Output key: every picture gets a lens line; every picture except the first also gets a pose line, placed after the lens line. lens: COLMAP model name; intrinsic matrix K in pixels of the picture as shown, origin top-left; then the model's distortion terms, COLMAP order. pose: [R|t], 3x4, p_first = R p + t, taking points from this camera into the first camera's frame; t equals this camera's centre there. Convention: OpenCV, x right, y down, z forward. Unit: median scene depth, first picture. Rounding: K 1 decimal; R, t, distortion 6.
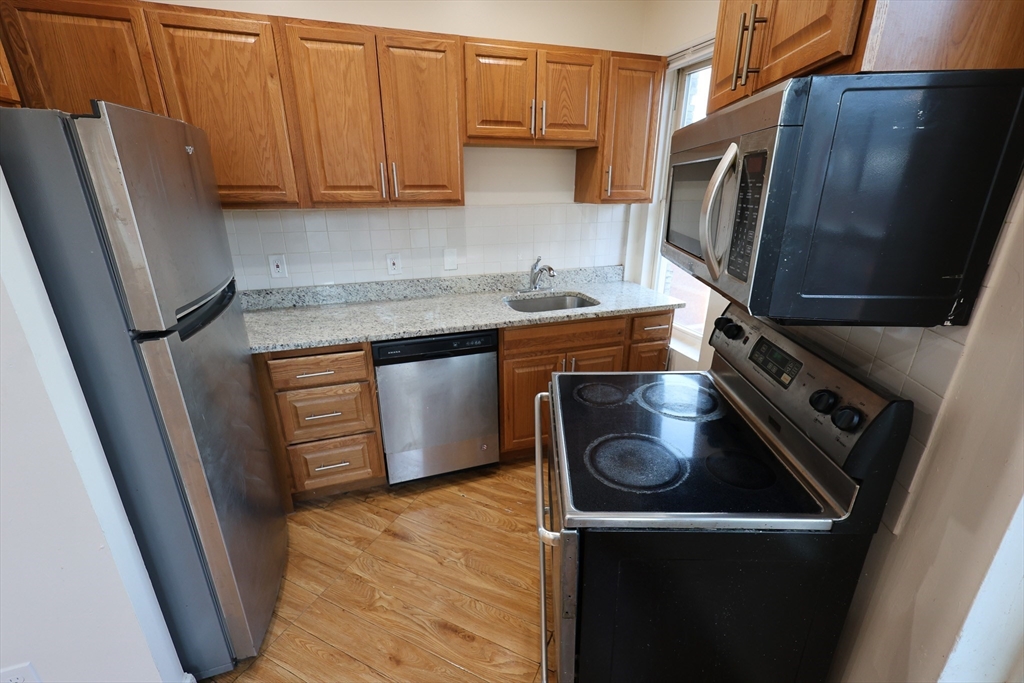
lens RADIAL K [[446.0, 0, 518.9], [0, 446.0, 342.0], [0, 0, 1]] dist [0.003022, -0.000978]
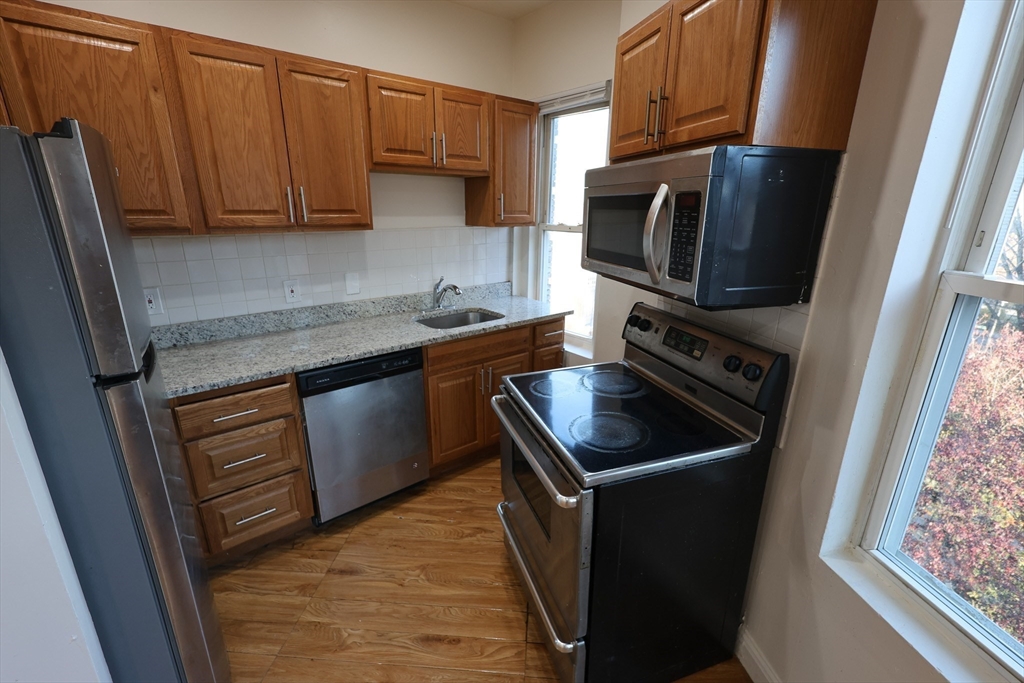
lens RADIAL K [[446.0, 0, 518.9], [0, 446.0, 342.0], [0, 0, 1]] dist [0.003022, -0.000978]
pose [[0.934402, -0.096350, 0.342941, -0.205157], [0.111741, 0.993414, -0.025355, 0.011372], [-0.338240, 0.062012, 0.939015, -0.052809]]
